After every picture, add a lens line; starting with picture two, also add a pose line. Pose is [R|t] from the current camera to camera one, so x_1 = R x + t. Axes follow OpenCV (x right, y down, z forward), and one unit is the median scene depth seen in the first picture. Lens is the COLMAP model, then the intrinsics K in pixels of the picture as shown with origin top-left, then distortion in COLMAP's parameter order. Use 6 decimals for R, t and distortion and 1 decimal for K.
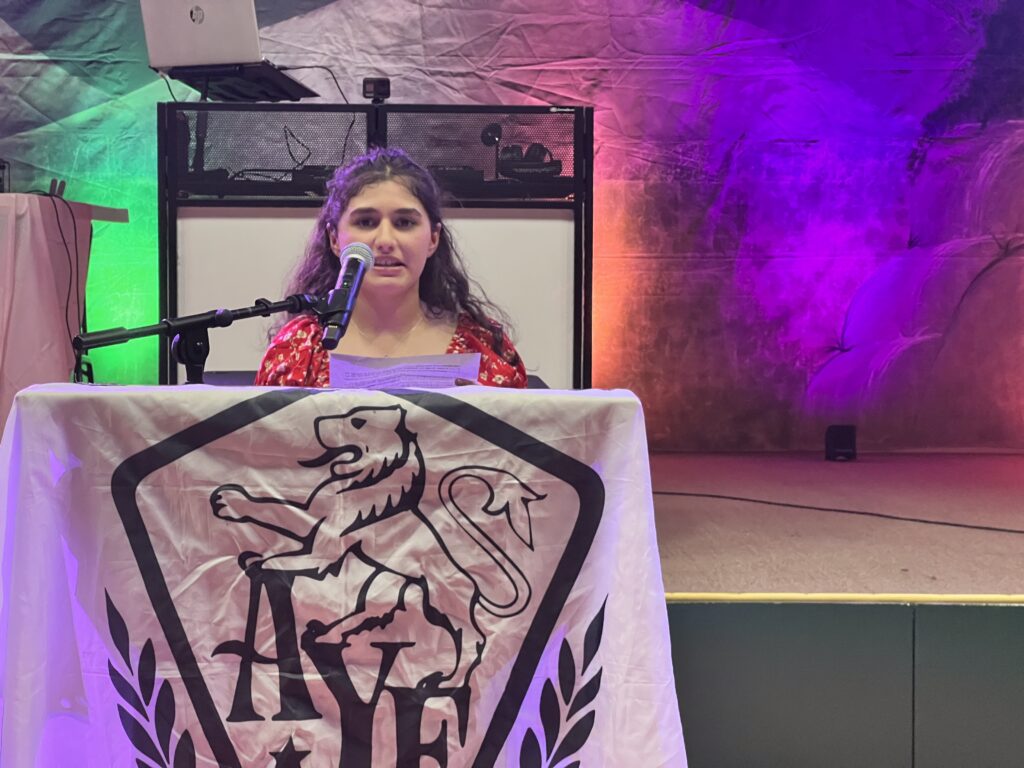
lens RADIAL K [[2295.5, 0, 512.0], [0, 2295.5, 384.0], [0, 0, 1]] dist [-0.224252, 6.114609]
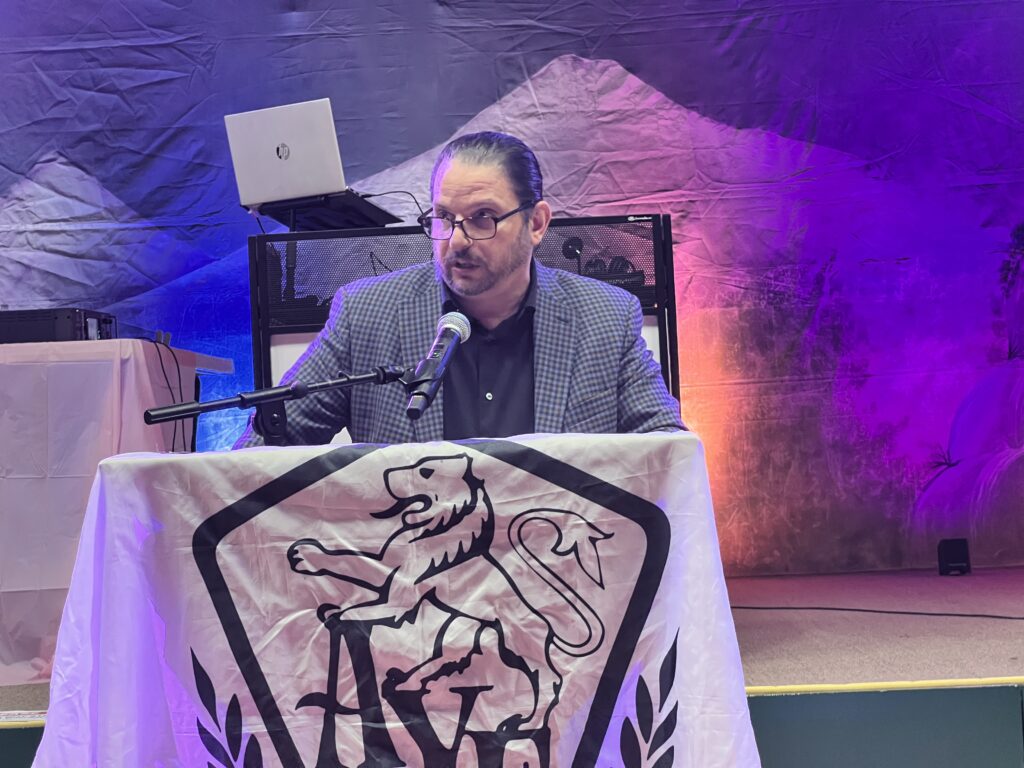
lens RADIAL K [[2299.1, 0, 510.7], [0, 2299.1, 341.8], [0, 0, 1]] dist [-0.193138, 5.342743]
pose [[0.996966, -0.057614, -0.052340, 0.027864], [0.052156, 0.993594, -0.100252, 0.063663], [0.057780, 0.097218, 0.993584, -0.029377]]
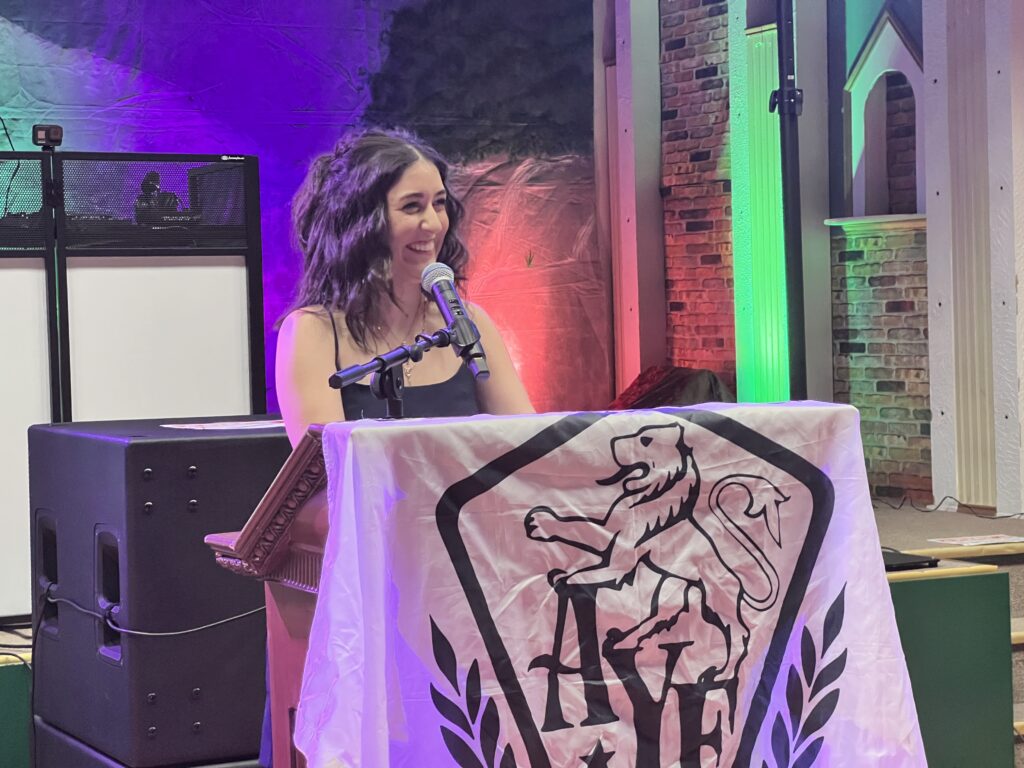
lens RADIAL K [[2349.2, 0, 472.7], [0, 2349.2, 350.2], [0, 0, 1]] dist [-0.370282, 7.101593]
pose [[0.911147, -0.039365, 0.410196, -0.586772], [0.056361, 0.997977, -0.029420, 0.002214], [-0.408209, 0.049925, 0.911523, 0.028163]]
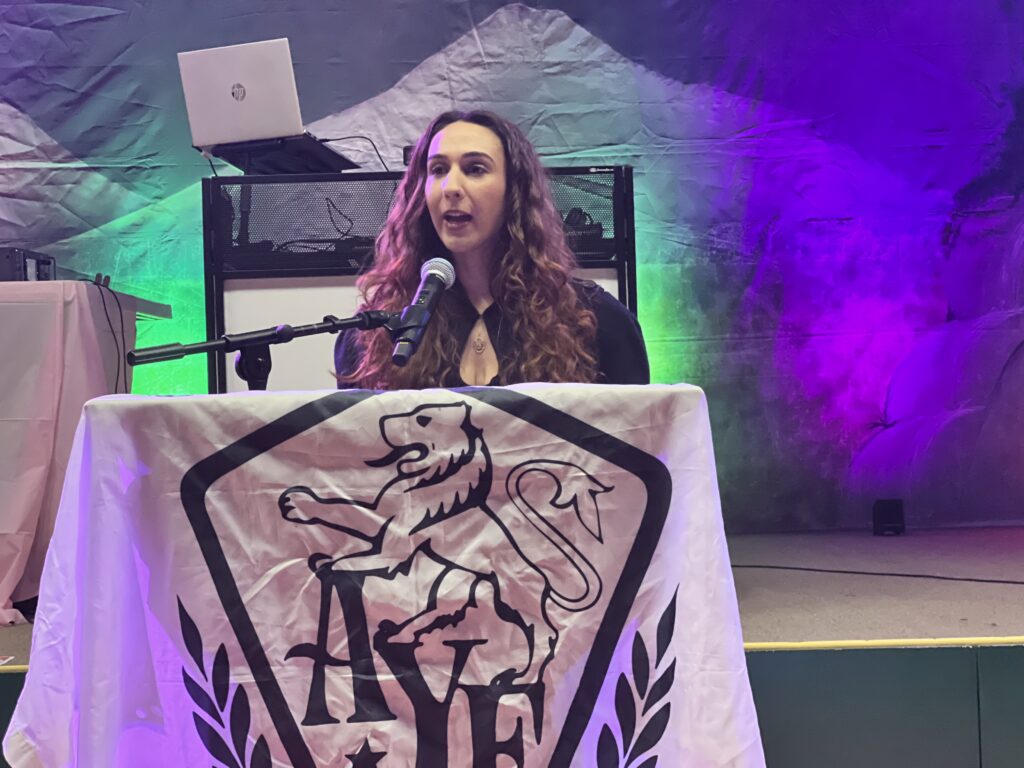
lens RADIAL K [[2295.5, 0, 512.0], [0, 2295.5, 384.0], [0, 0, 1]] dist [-0.224252, 6.114609]
pose [[0.999303, -0.035241, -0.012344, -0.015394], [0.034427, 0.997550, -0.060903, 0.063065], [0.014460, 0.060436, 0.998067, -0.002545]]
